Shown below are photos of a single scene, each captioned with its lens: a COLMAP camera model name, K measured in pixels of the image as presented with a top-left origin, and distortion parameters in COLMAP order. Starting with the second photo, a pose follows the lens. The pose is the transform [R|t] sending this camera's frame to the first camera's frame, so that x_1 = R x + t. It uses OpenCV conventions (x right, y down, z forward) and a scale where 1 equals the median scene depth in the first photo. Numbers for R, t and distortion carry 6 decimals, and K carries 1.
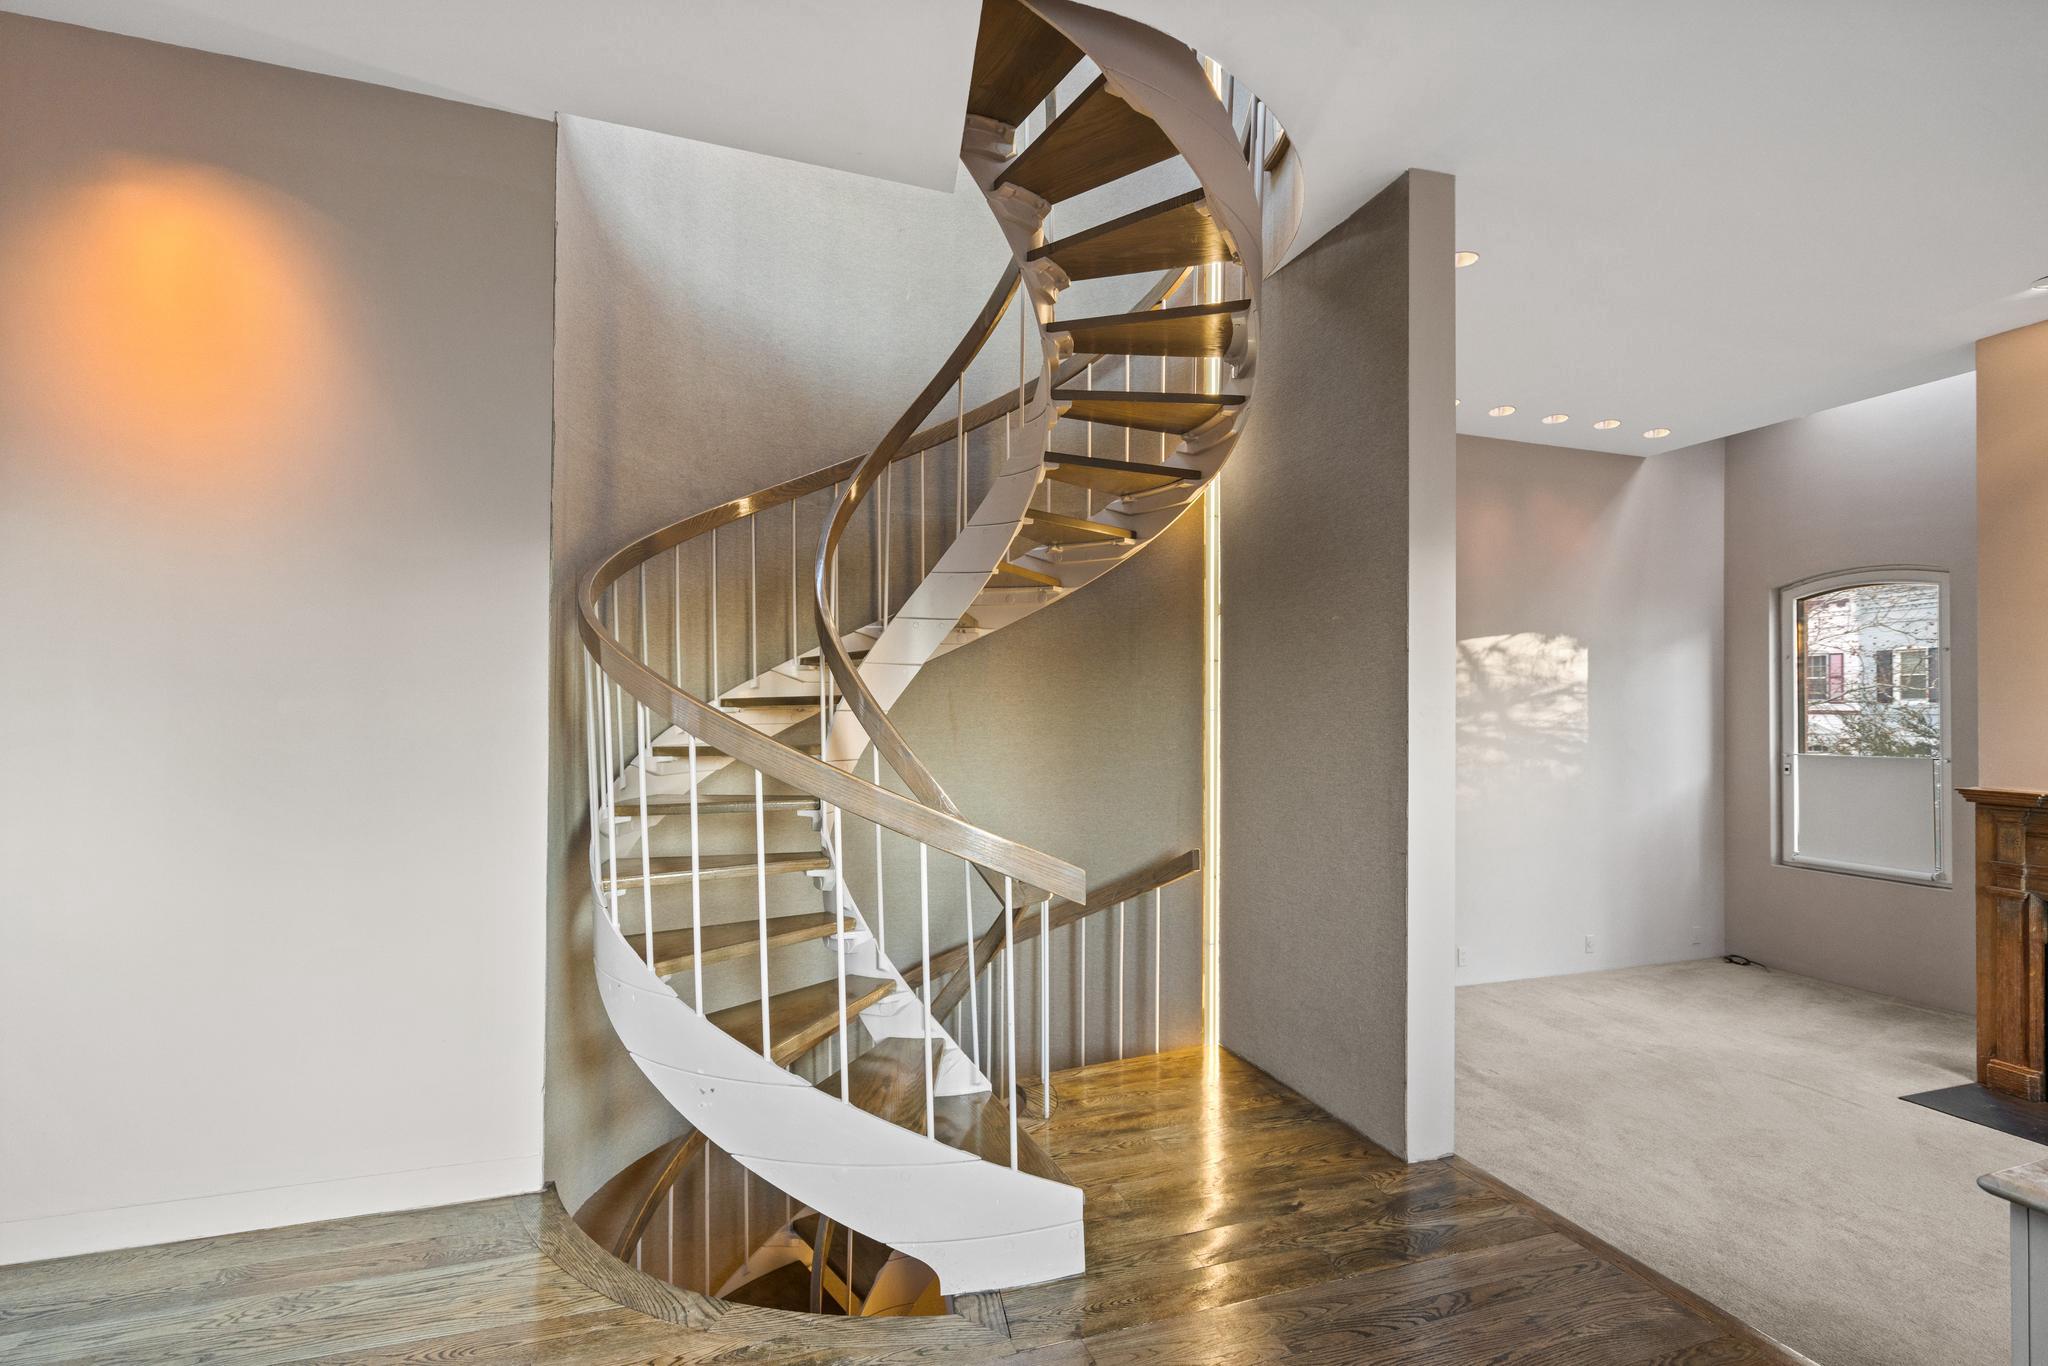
lens RADIAL K [[956.3, 0, 1025.3], [0, 956.3, 701.7], [0, 0, 1]] dist [-0.003380, 0.001543]
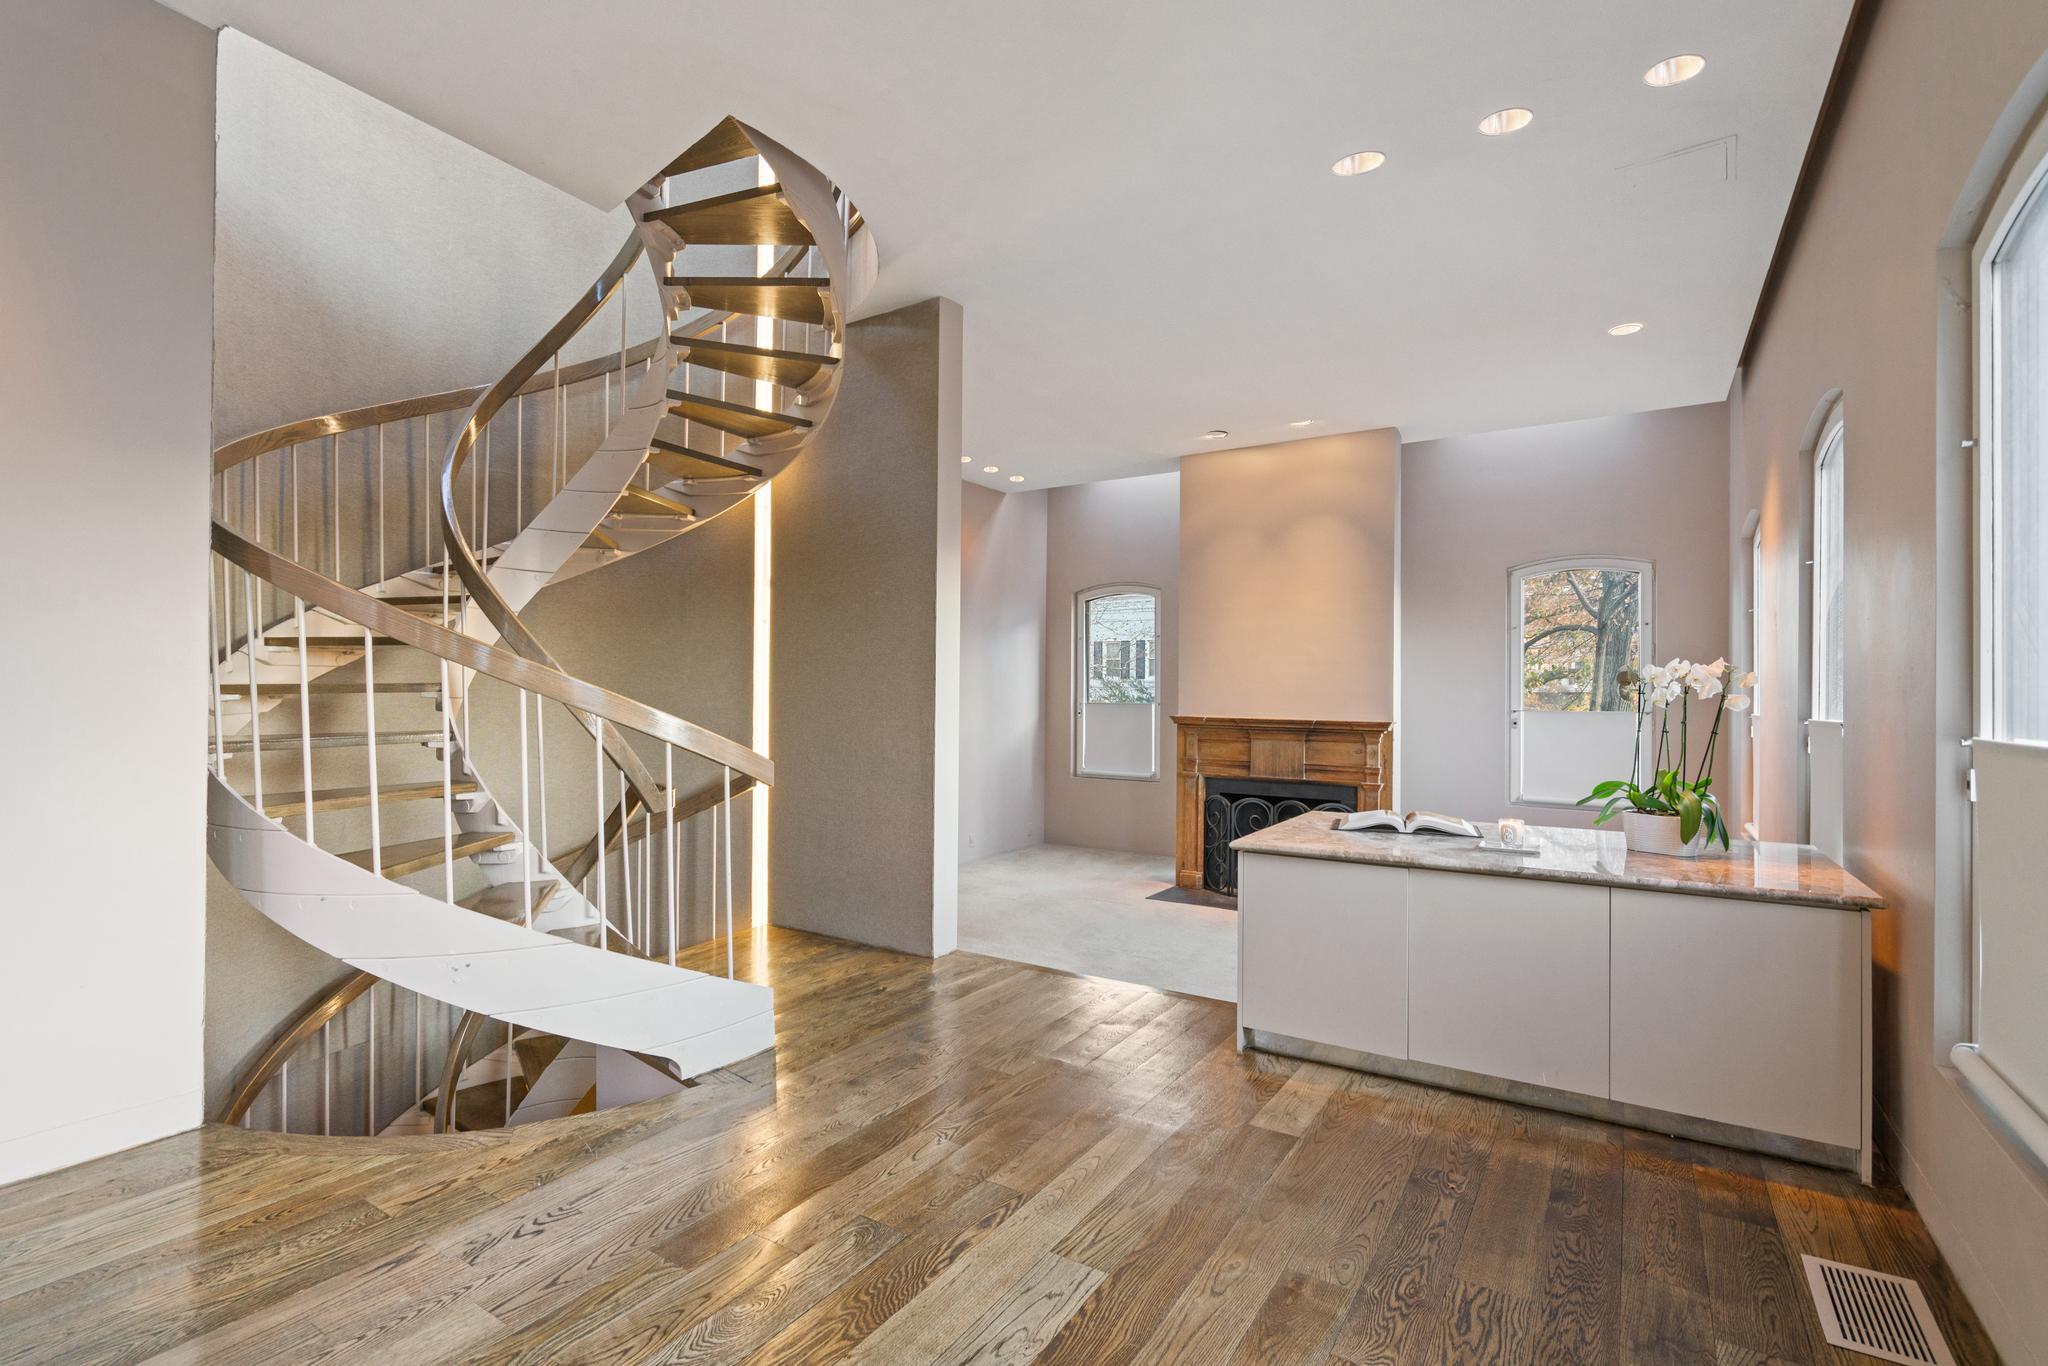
lens RADIAL K [[939.7, 0, 1020.7], [0, 939.7, 688.8], [0, 0, 1]] dist [-0.002102, 0.000126]
pose [[0.790089, 0.001957, 0.612989, -0.300639], [-0.009766, 0.999908, 0.009396, 0.032027], [-0.612914, -0.013410, 0.790036, -0.187614]]
